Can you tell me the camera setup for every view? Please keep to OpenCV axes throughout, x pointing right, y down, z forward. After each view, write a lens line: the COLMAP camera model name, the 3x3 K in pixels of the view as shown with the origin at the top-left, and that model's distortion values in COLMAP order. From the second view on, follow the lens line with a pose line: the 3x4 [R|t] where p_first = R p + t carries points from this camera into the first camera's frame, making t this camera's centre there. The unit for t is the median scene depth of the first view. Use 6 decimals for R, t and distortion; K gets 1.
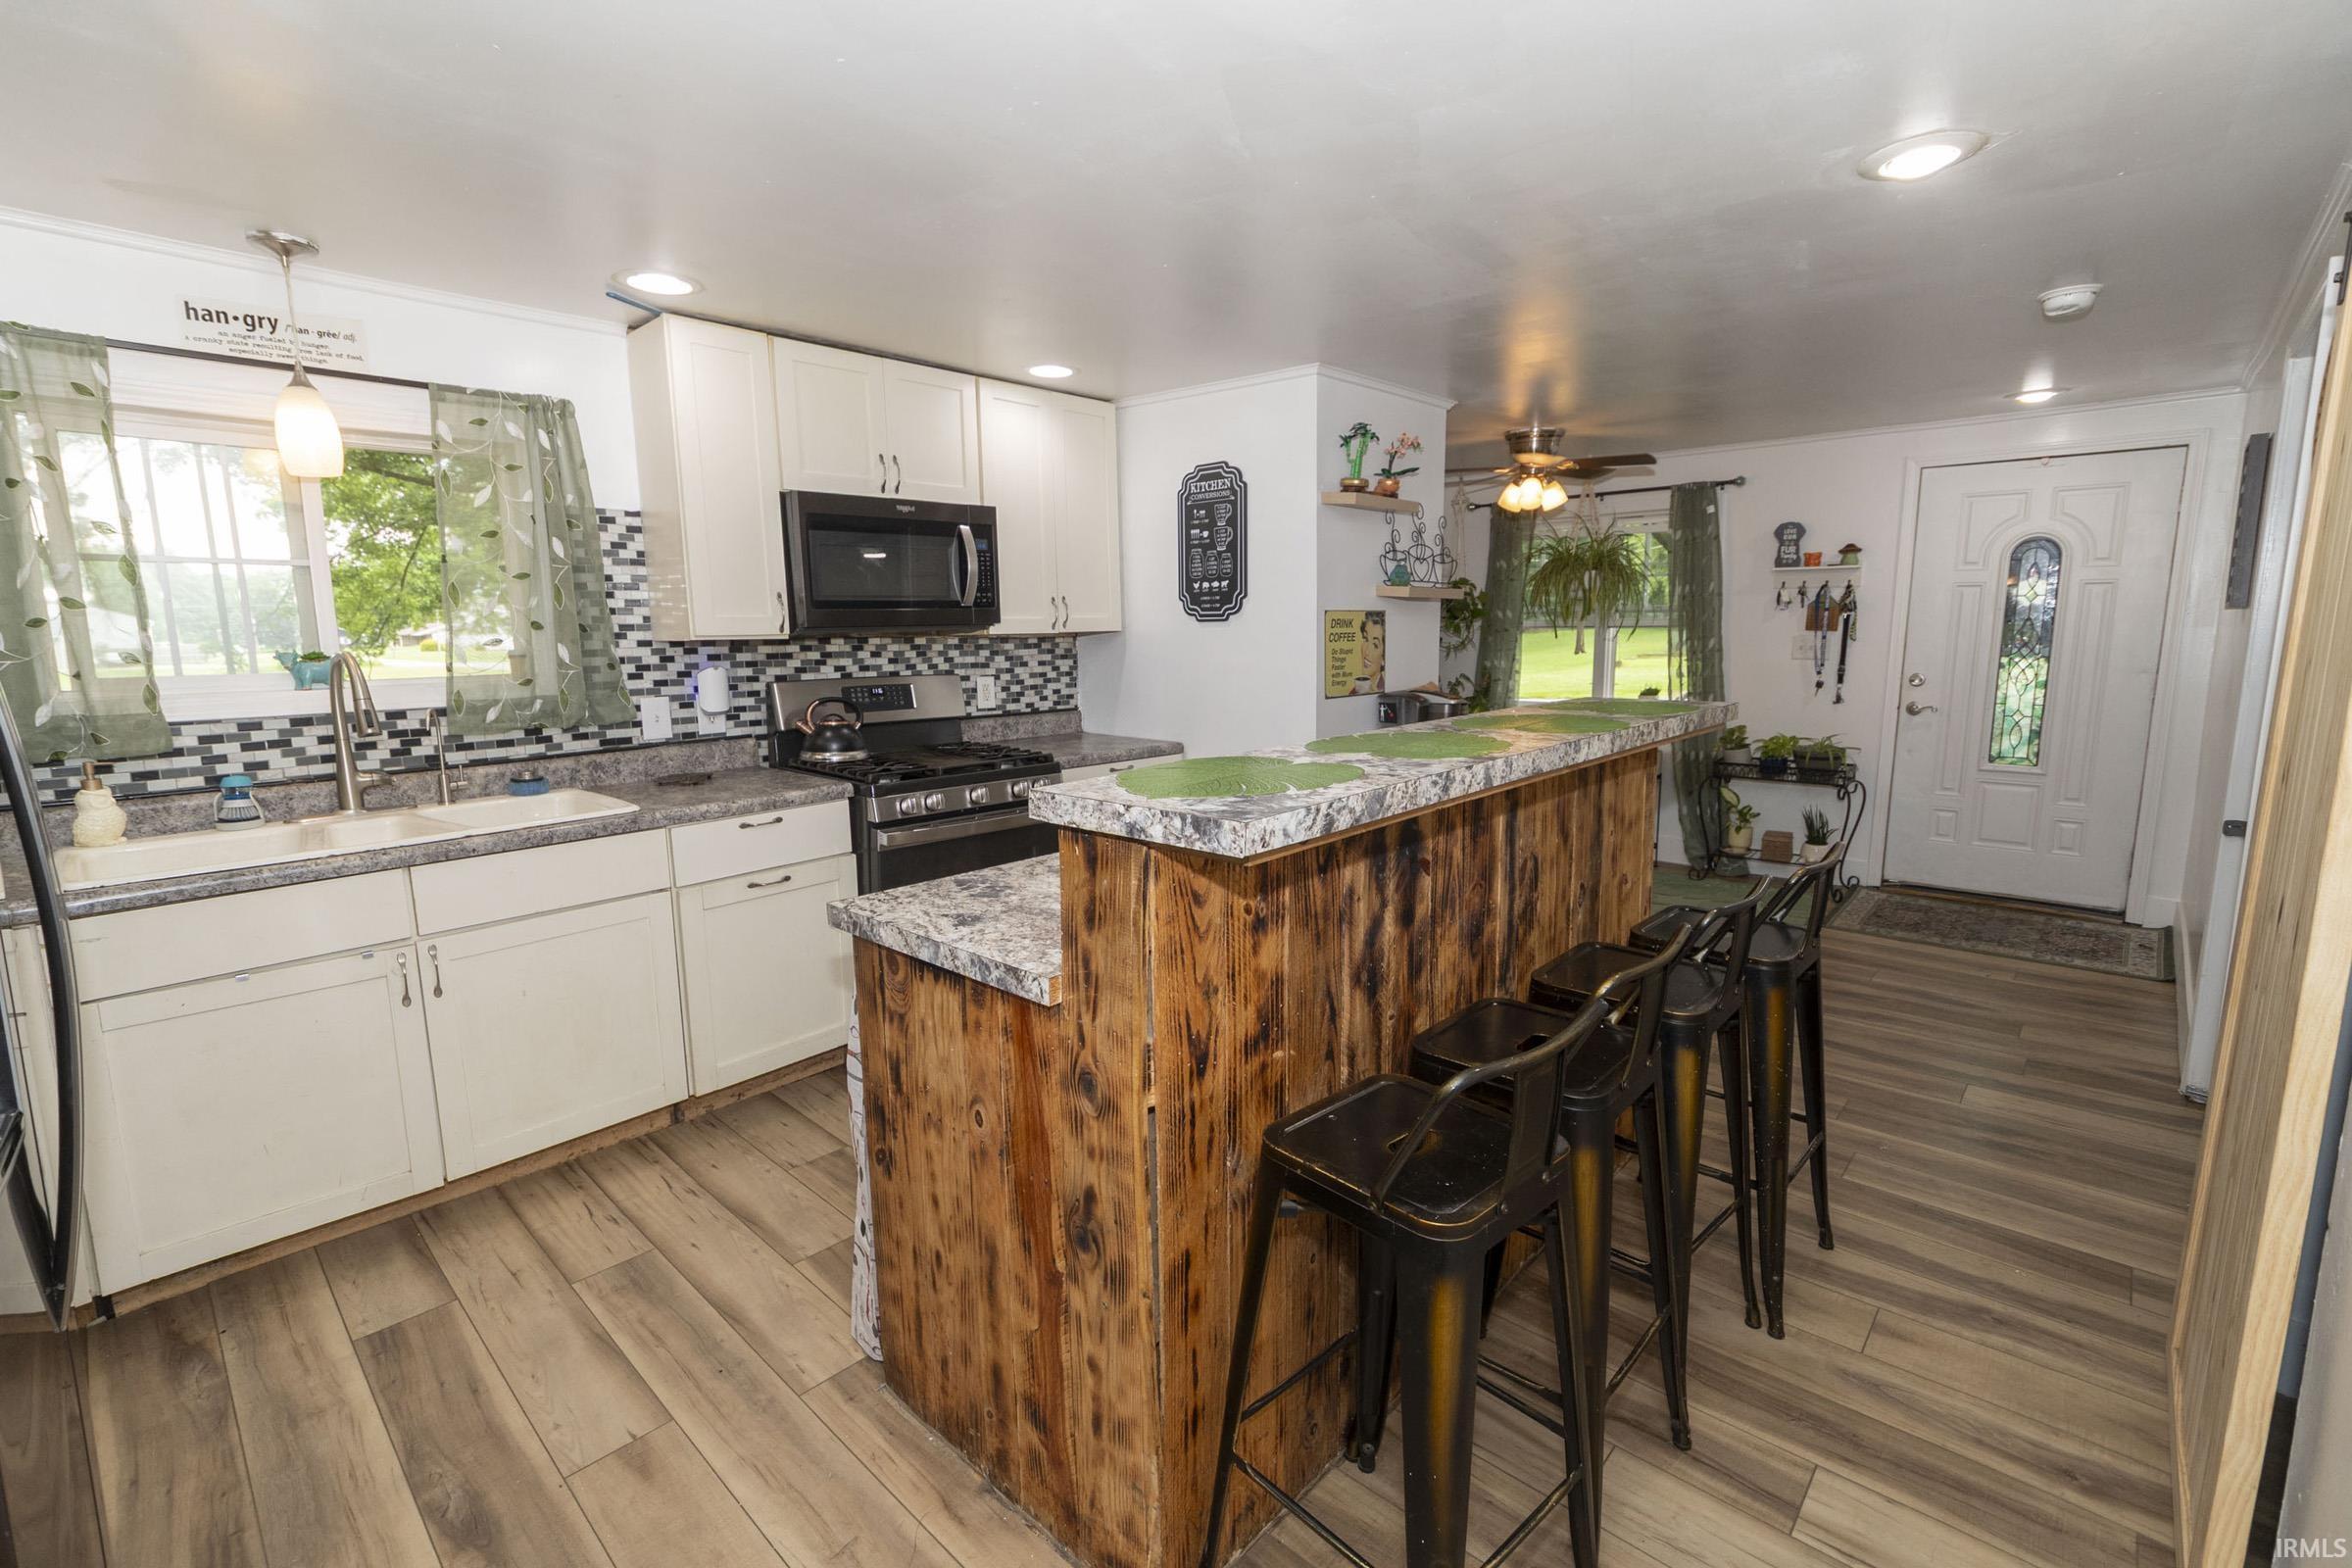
lens RADIAL K [[1031.9, 0, 1160.9], [0, 1031.9, 773.9], [0, 0, 1]] dist [0.002092, -0.004263]
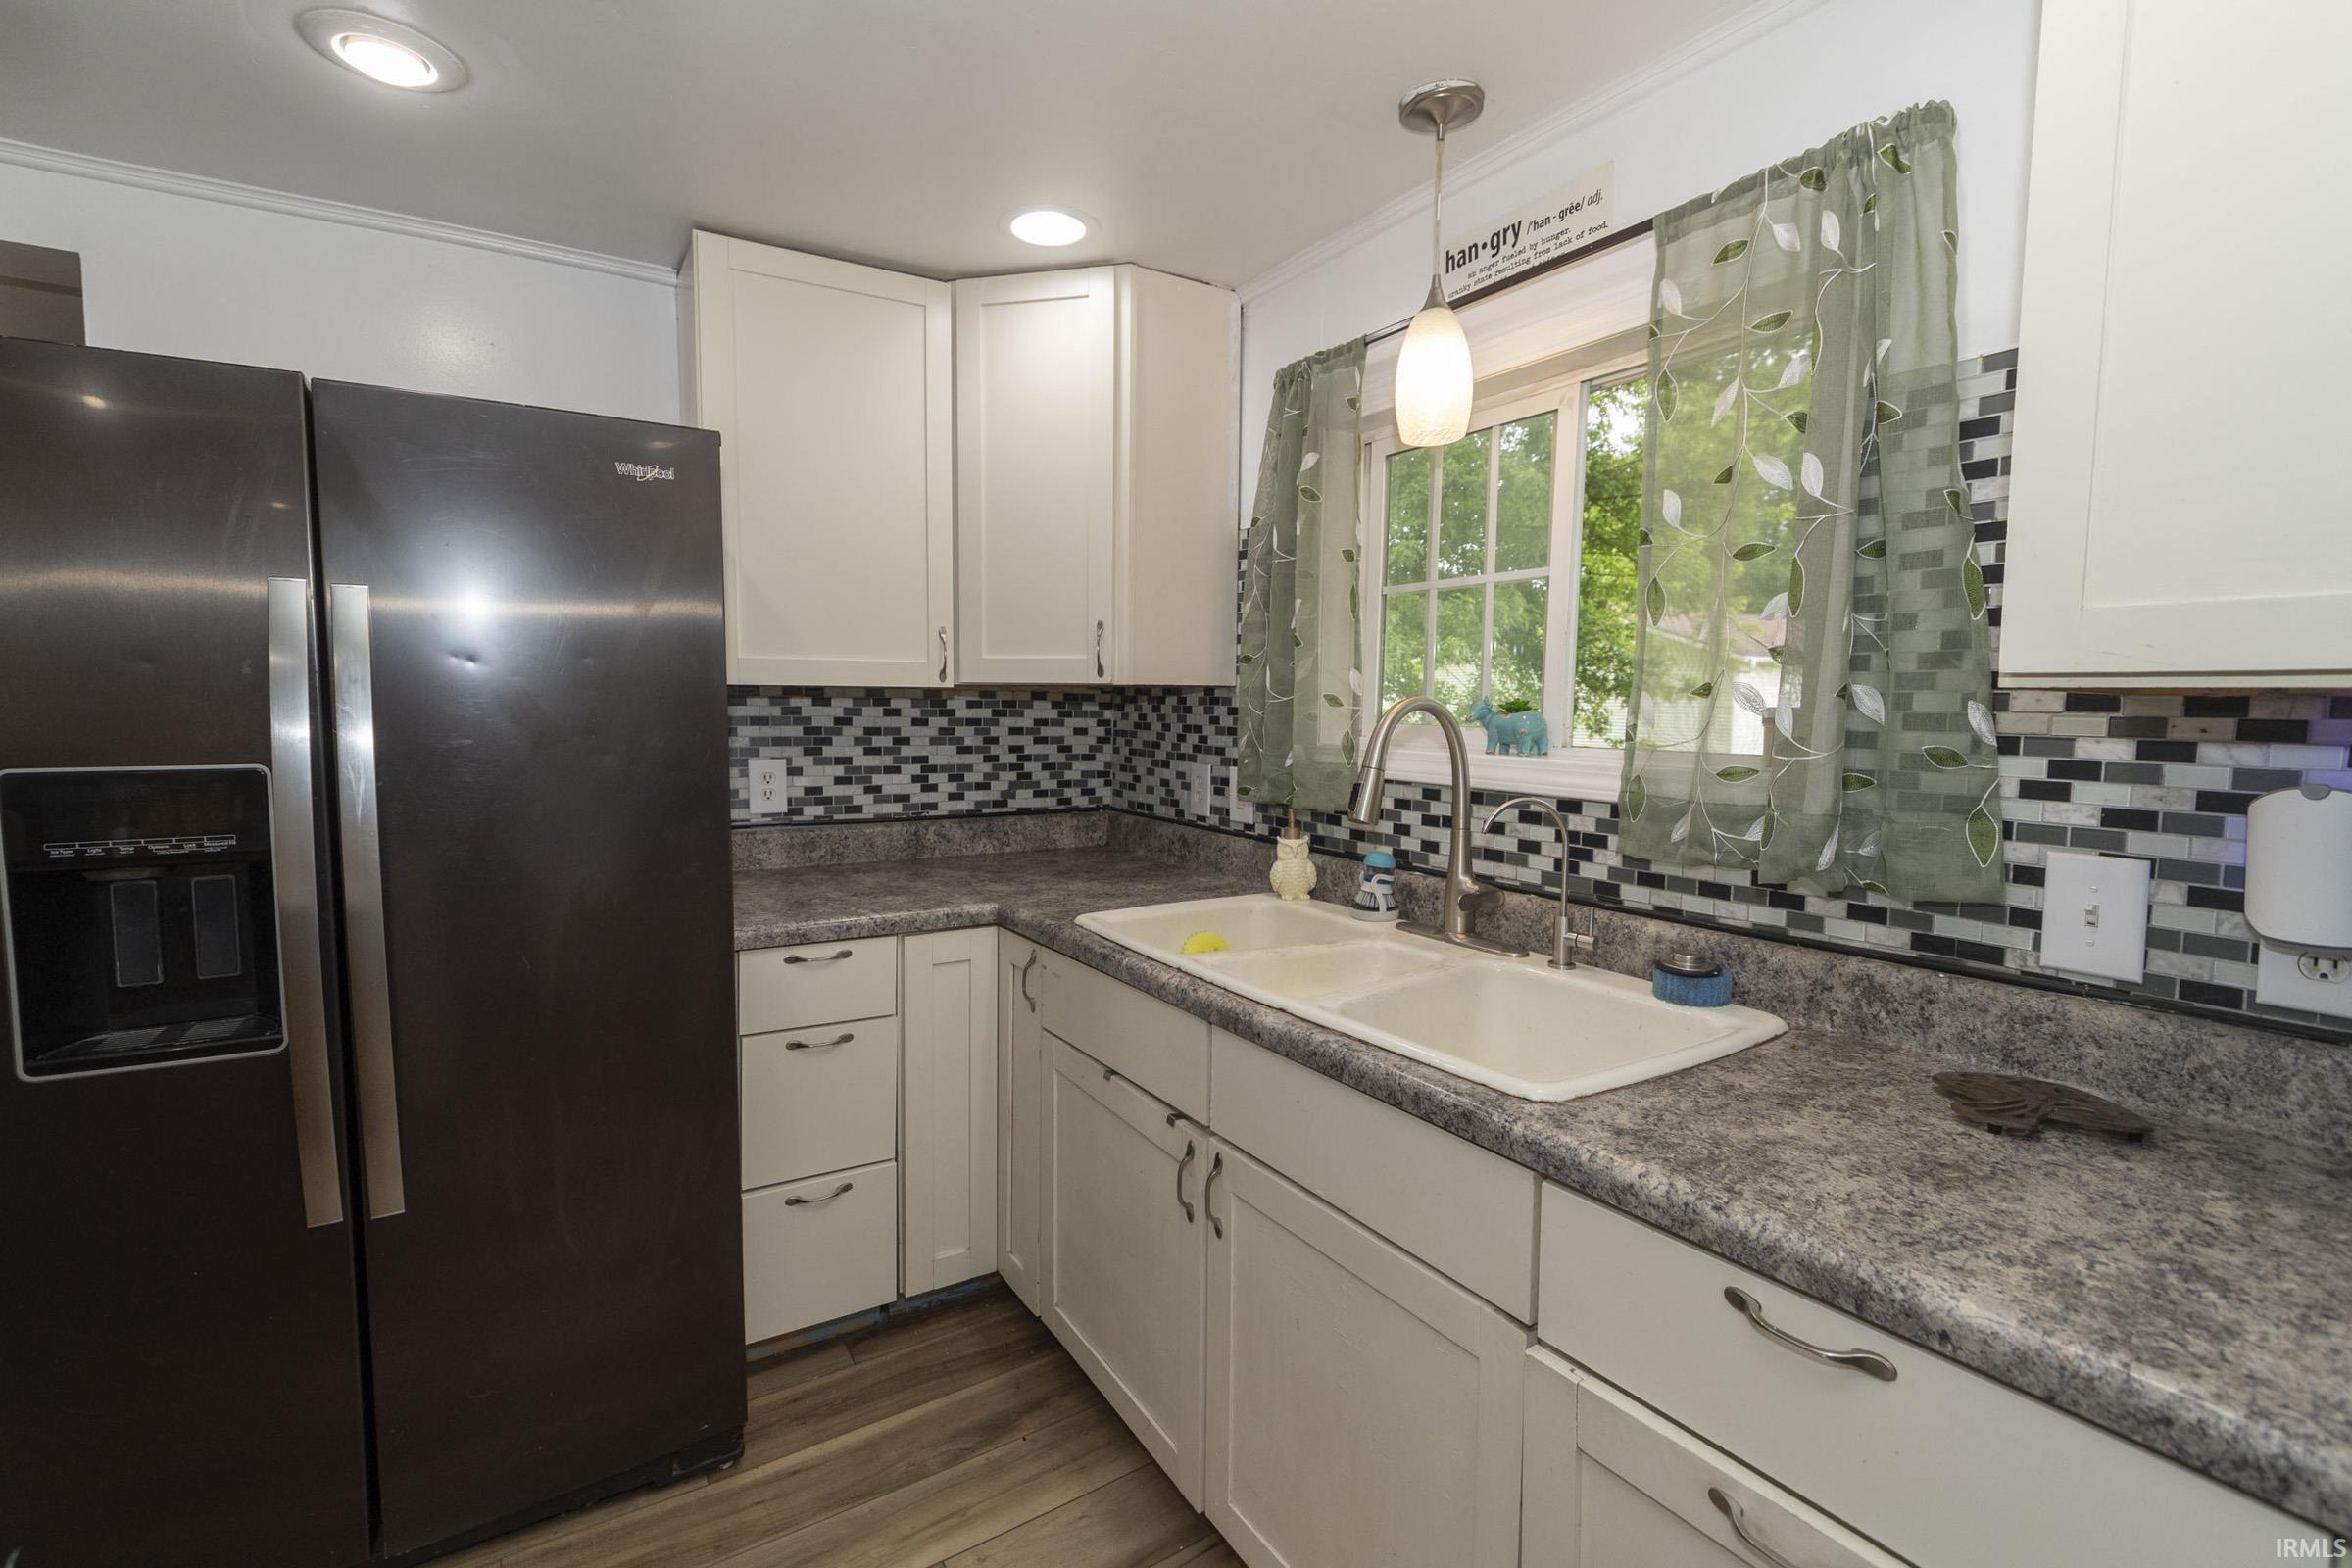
lens RADIAL K [[1016.9, 0, 1154.6], [0, 1016.9, 779.7], [0, 0, 1]] dist [-0.000915, -0.009219]
pose [[-0.258296, 0.084357, -0.962376, -0.070803], [-0.147150, 0.981121, 0.125494, -0.081534], [0.954793, 0.174029, -0.241007, 0.660945]]
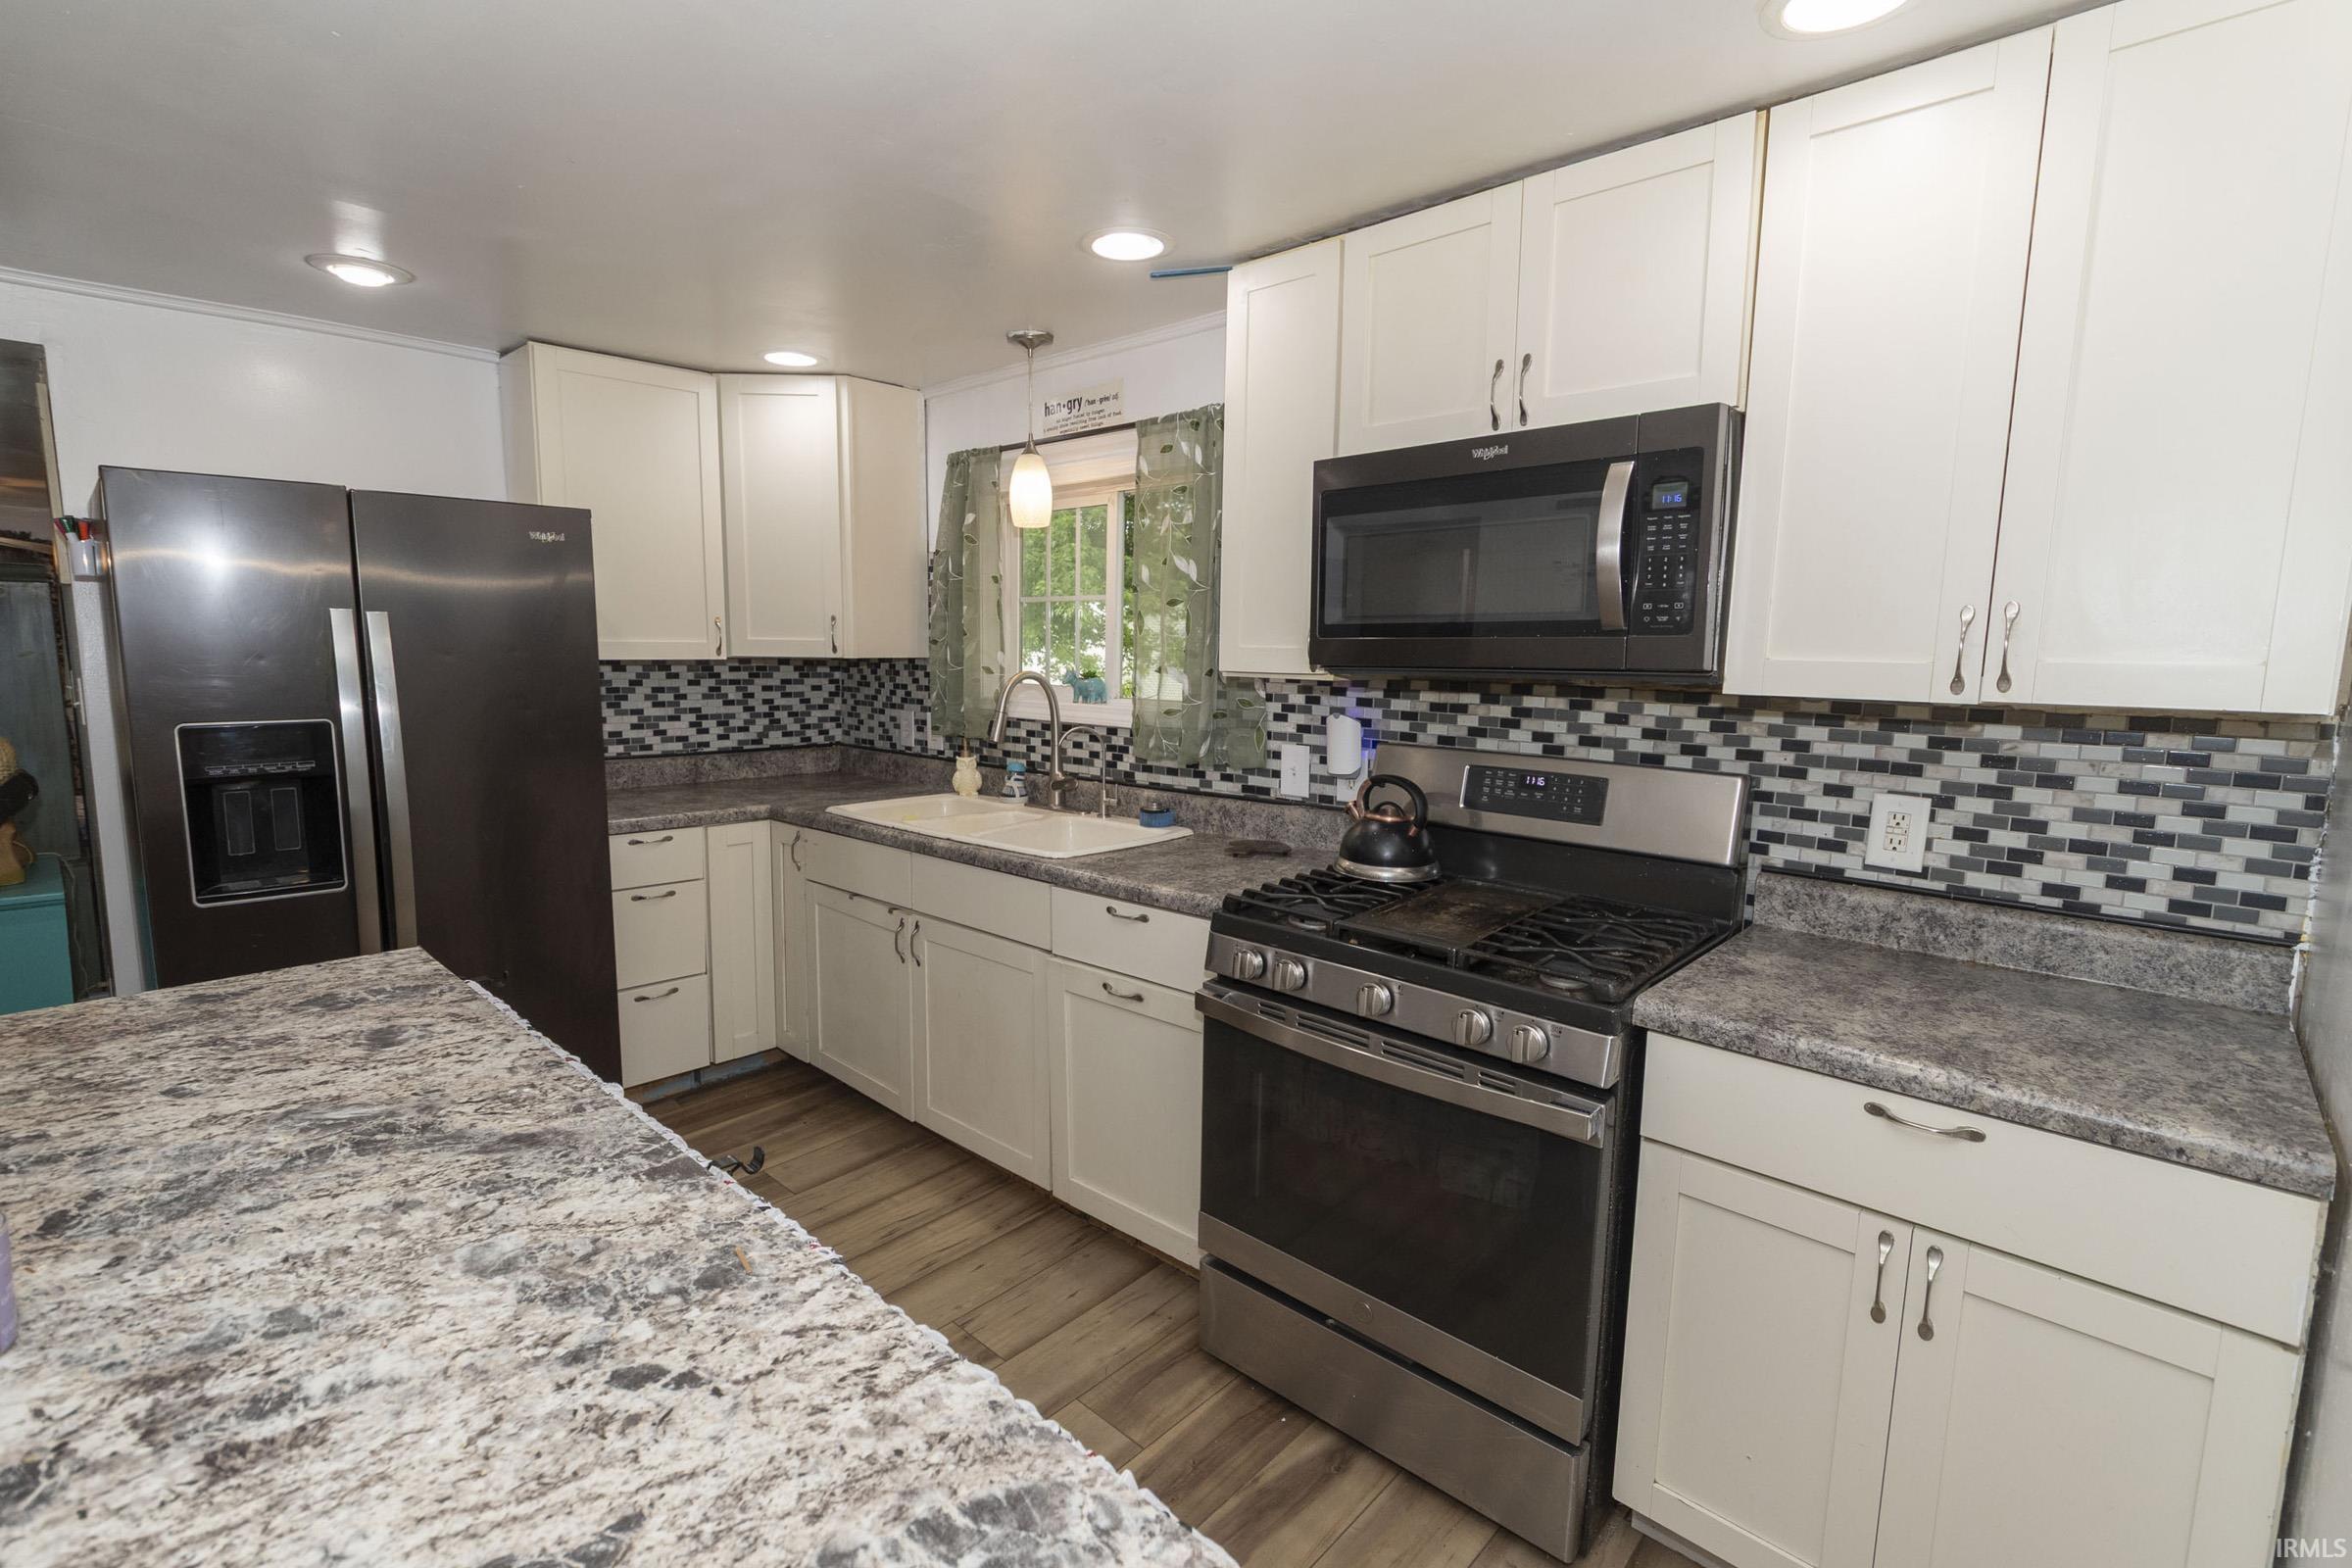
lens RADIAL K [[1058.9, 0, 1159.0], [0, 1058.9, 776.8], [0, 0, 1]] dist [-0.001706, -0.000398]
pose [[0.004058, 0.134240, -0.990941, 0.288826], [-0.157915, 0.978601, 0.131922, -0.121986], [0.987444, 0.155949, 0.025170, 0.749288]]
